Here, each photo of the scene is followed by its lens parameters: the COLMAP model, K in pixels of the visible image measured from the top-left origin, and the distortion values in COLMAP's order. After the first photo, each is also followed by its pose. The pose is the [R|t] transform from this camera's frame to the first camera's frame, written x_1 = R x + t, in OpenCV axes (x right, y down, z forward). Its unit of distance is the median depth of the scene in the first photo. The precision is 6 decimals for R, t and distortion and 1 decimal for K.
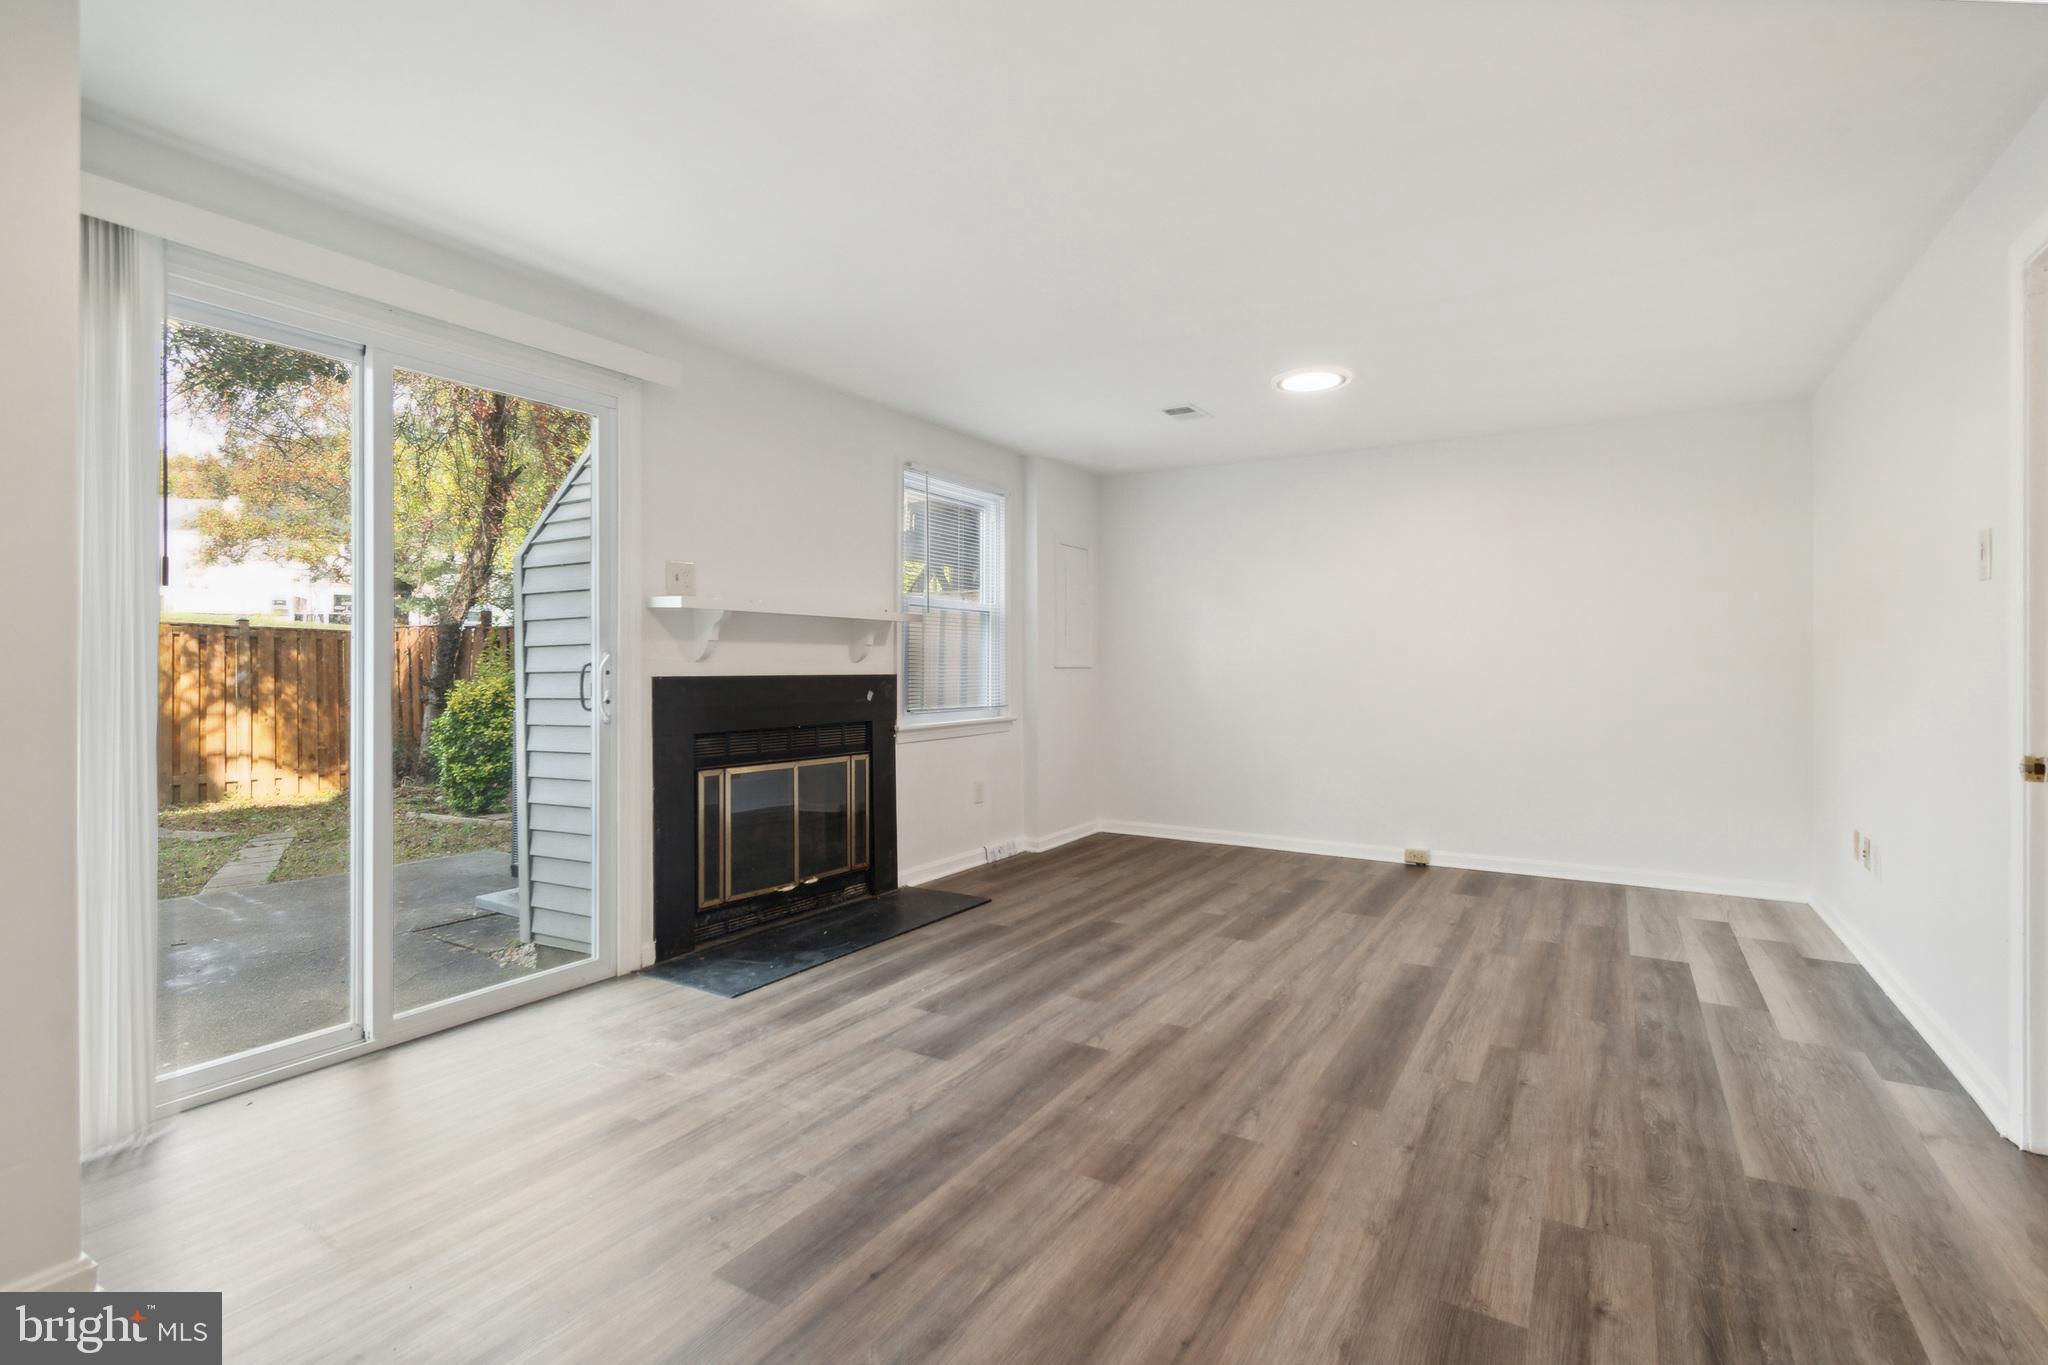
lens RADIAL K [[919.2, 0, 1029.7], [0, 919.2, 667.4], [0, 0, 1]] dist [0.000046, -0.000088]
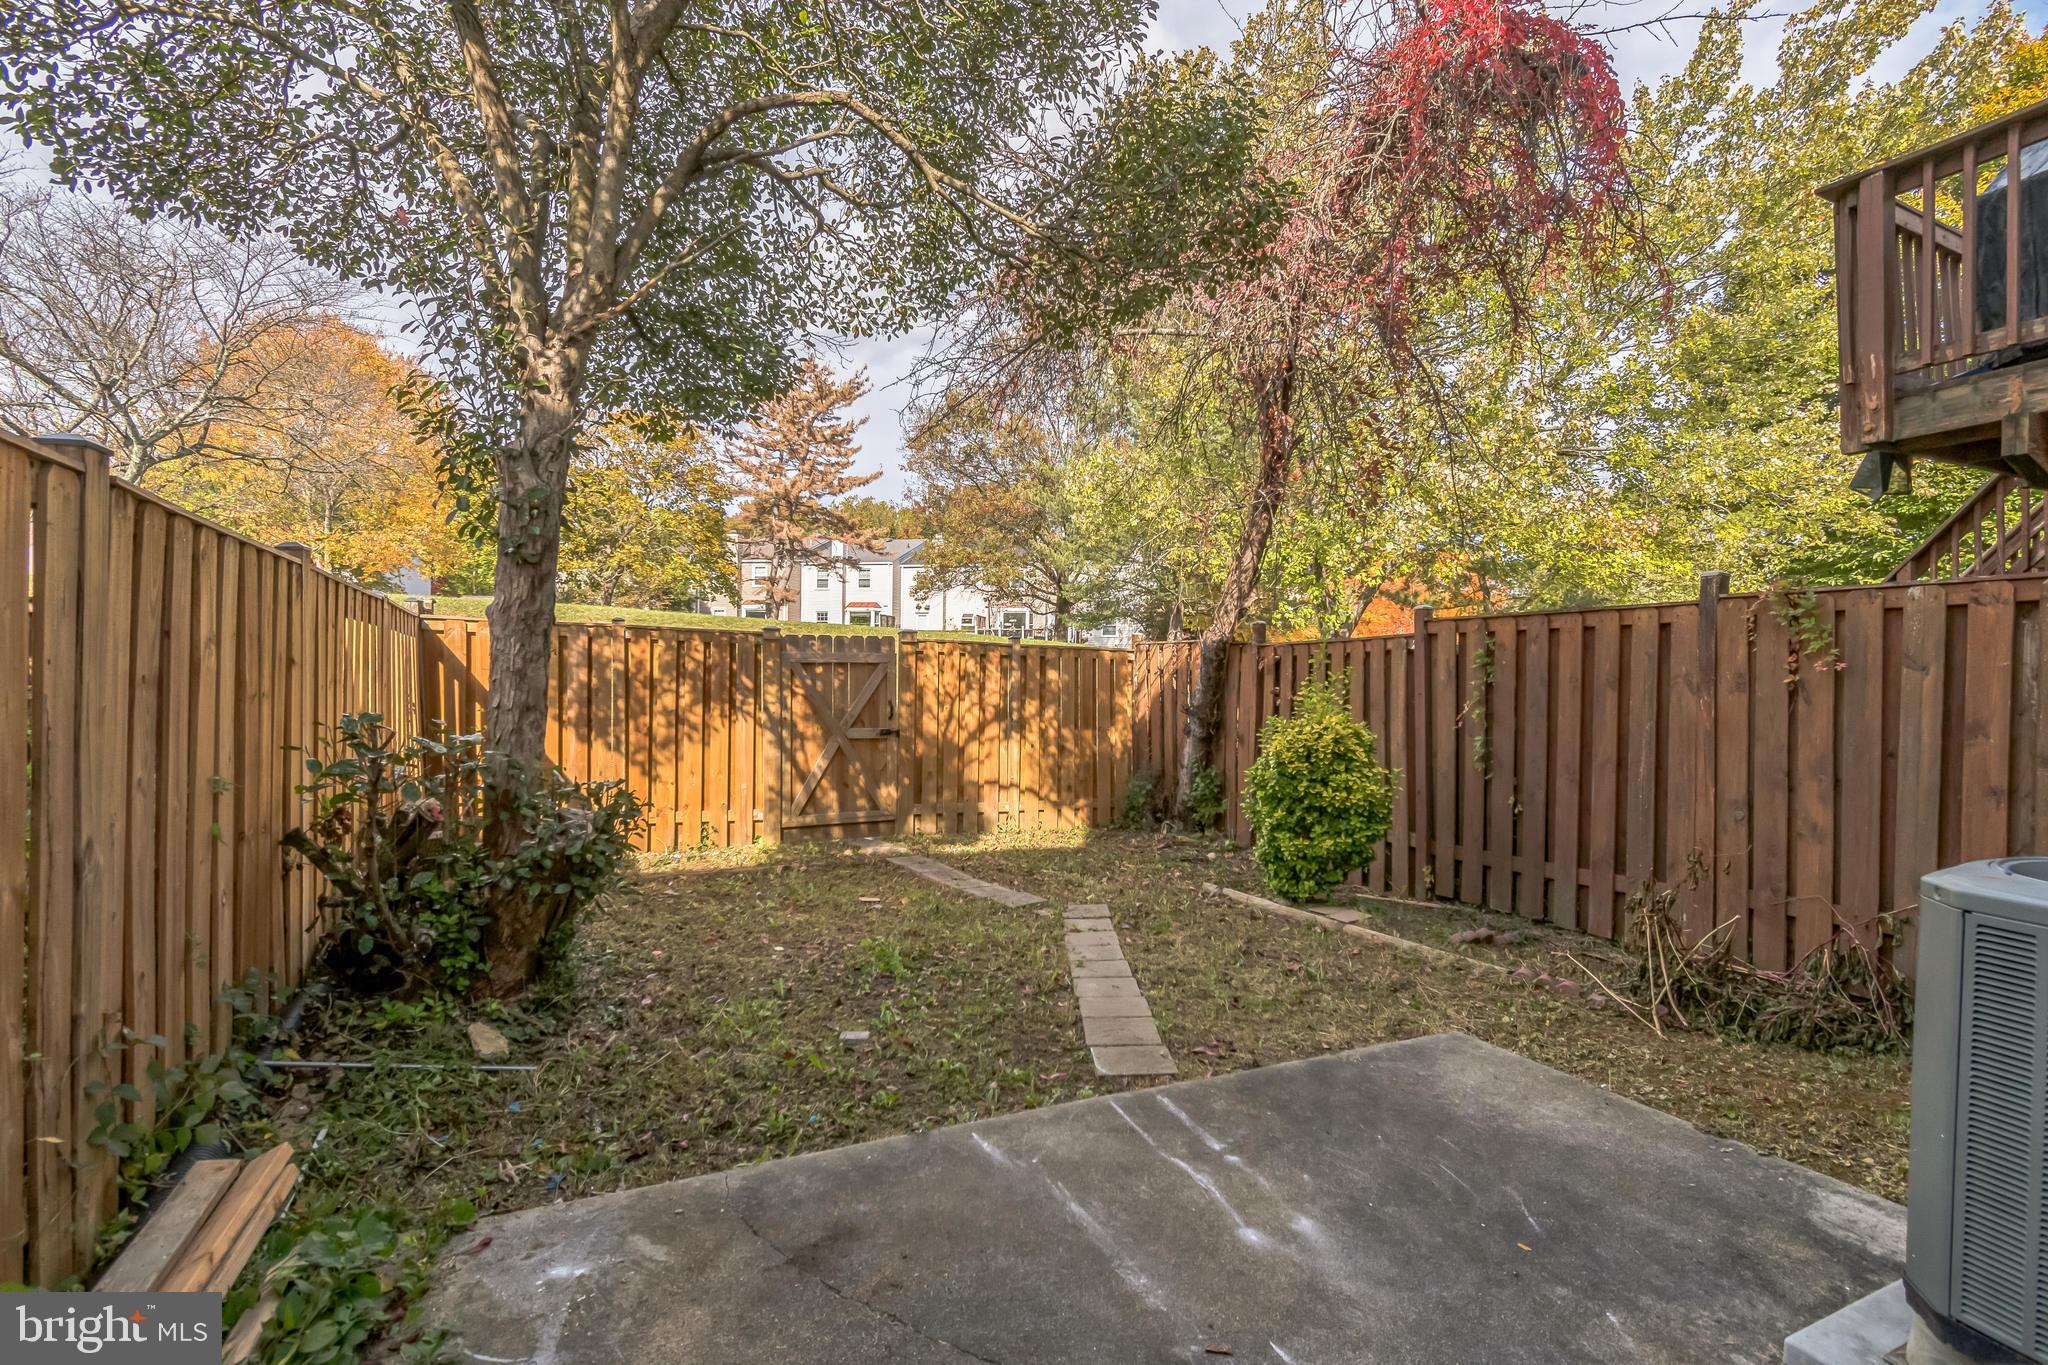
lens RADIAL K [[919.2, 0, 1029.7], [0, 919.2, 667.4], [0, 0, 1]] dist [0.000046, -0.000088]
pose [[0.831417, 0.006253, -0.555614, -0.334517], [-0.011874, 0.999908, -0.006516, -0.016630], [0.555522, 0.012015, 0.831415, 0.243616]]
